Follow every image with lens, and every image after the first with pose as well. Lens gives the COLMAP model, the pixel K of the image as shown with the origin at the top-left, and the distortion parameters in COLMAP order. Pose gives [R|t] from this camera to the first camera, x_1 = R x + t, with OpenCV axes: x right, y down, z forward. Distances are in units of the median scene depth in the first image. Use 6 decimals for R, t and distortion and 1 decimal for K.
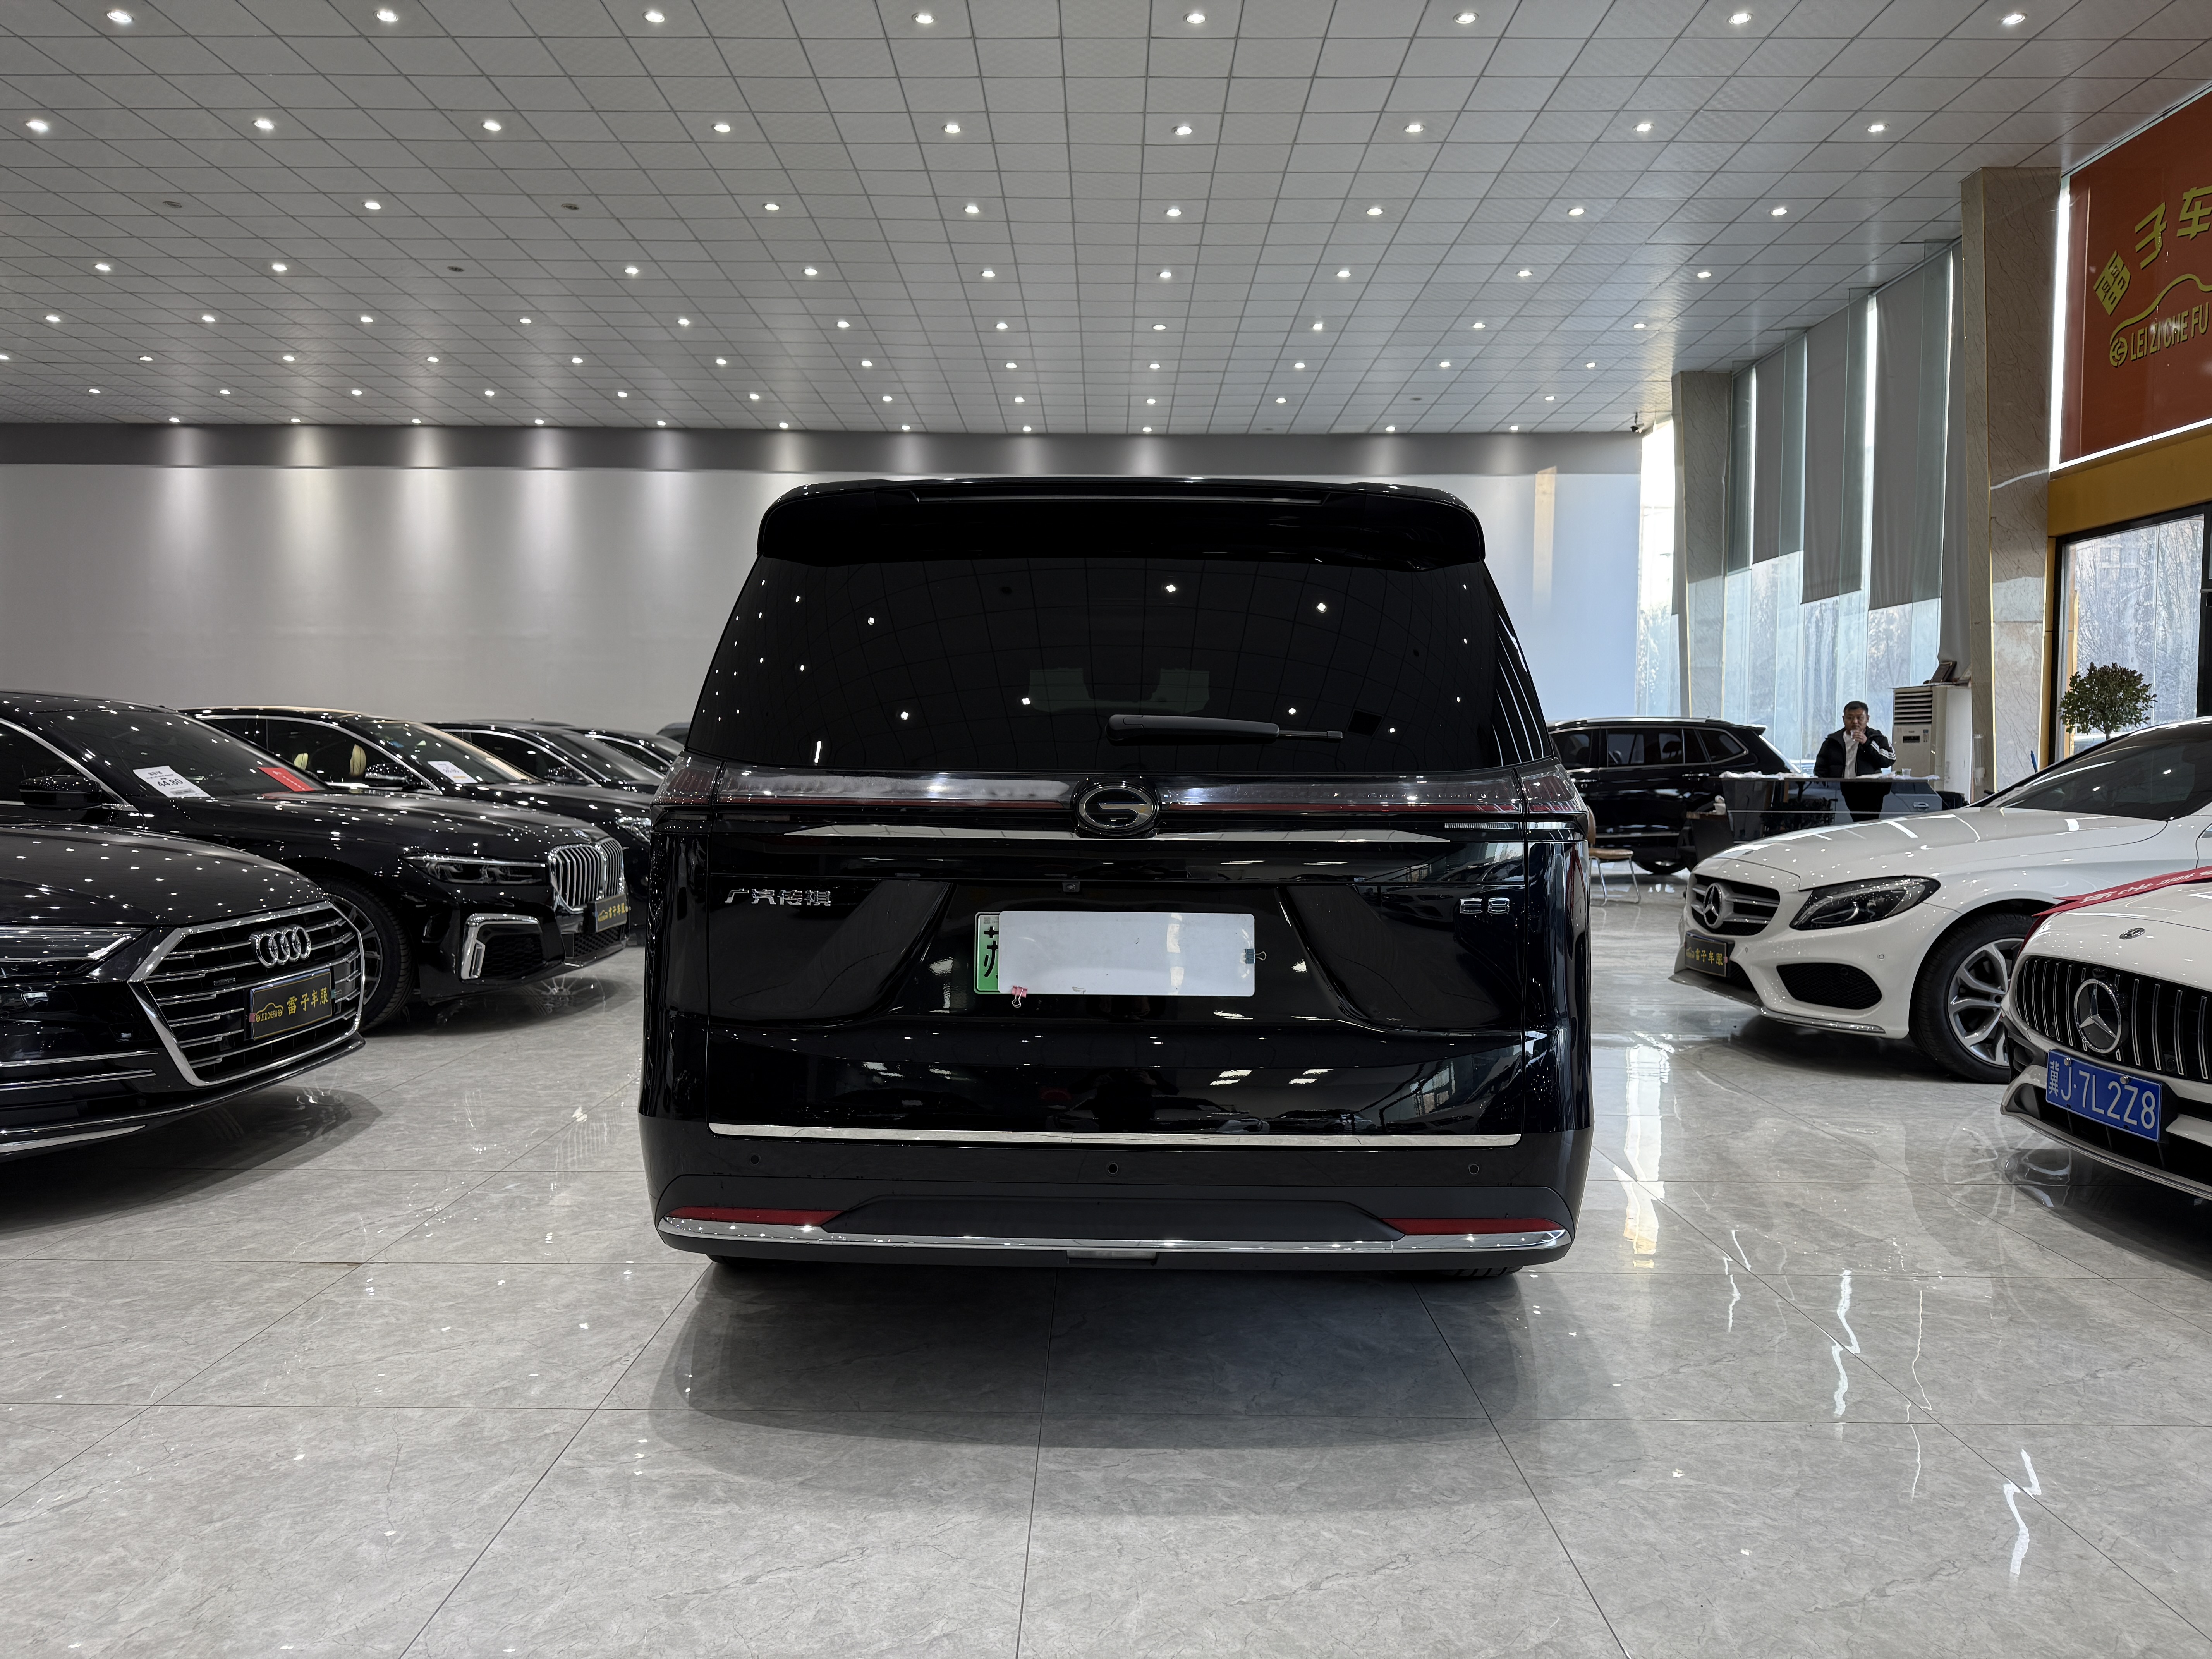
lens RADIAL K [[1556.7, 0, 1094.5], [0, 1556.7, 826.0], [0, 0, 1]] dist [0.035510, -0.046396]
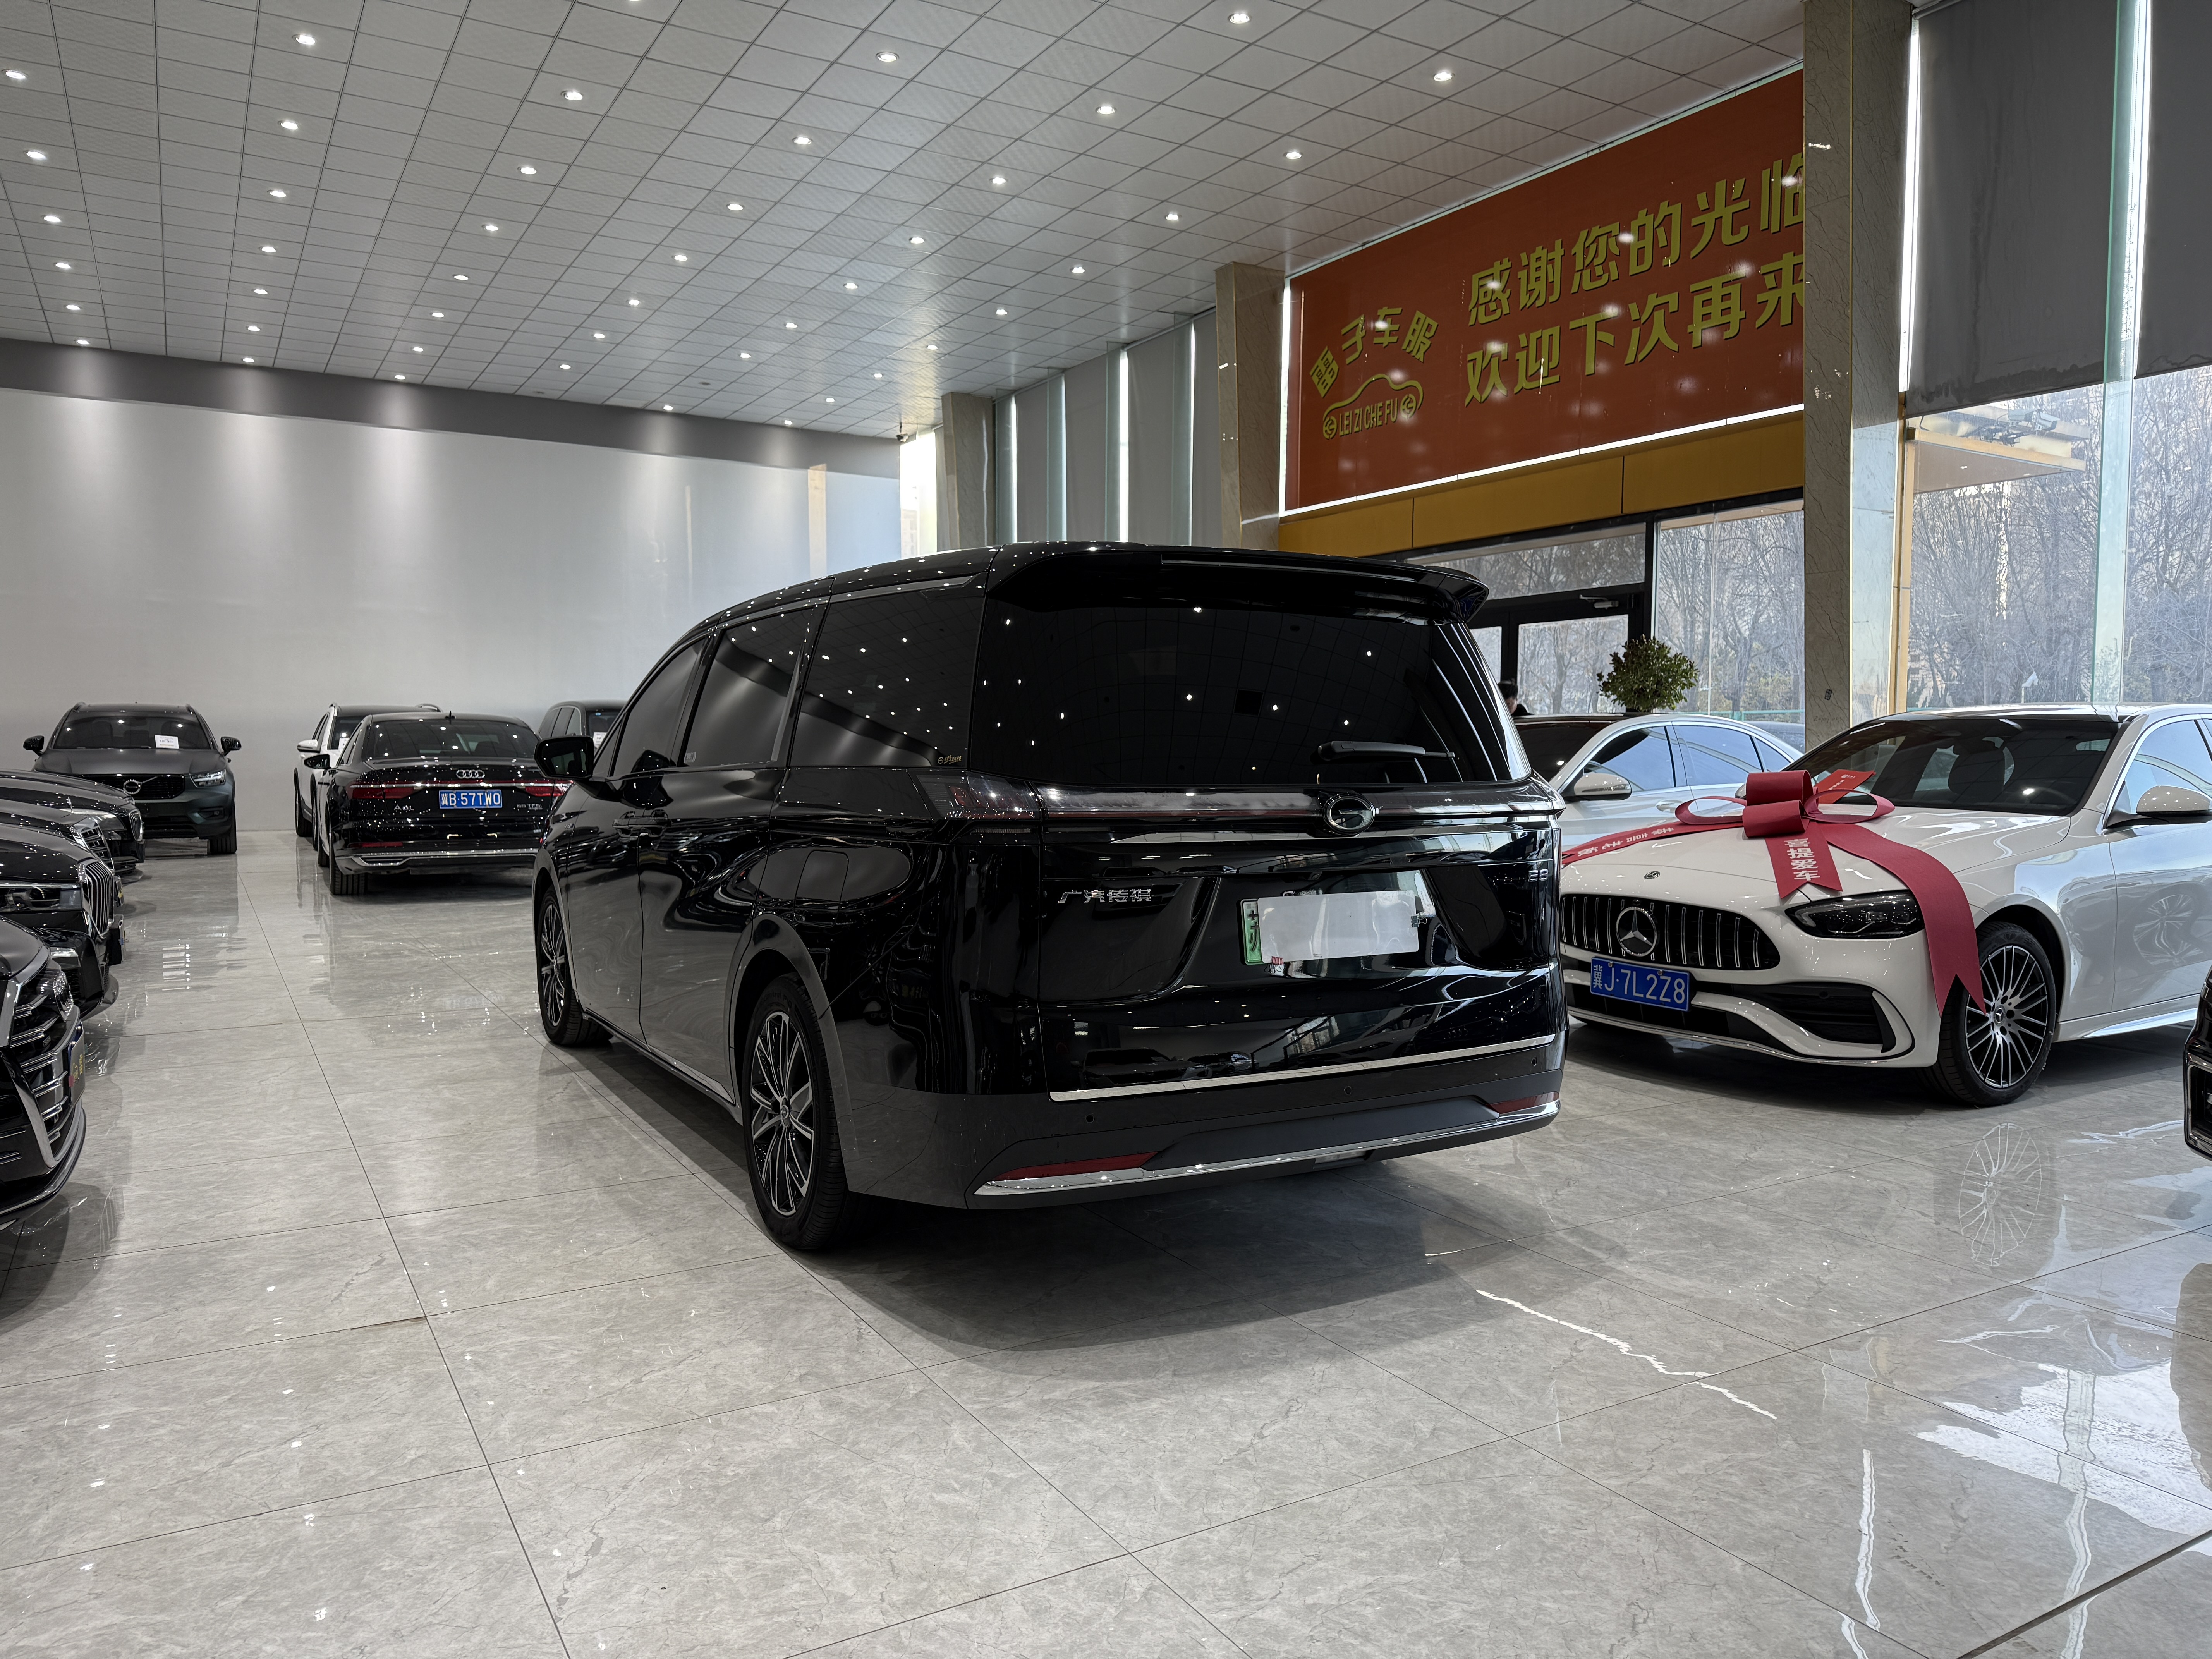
lens RADIAL K [[1541.0, 0, 1106.0], [0, 1541.0, 829.5], [0, 0, 1]] dist [0.083407, -0.104728]
pose [[0.856015, -0.031487, 0.515991, -0.615024], [0.021955, 0.999457, 0.024566, -0.025953], [-0.516484, -0.009700, 0.856242, -0.003739]]
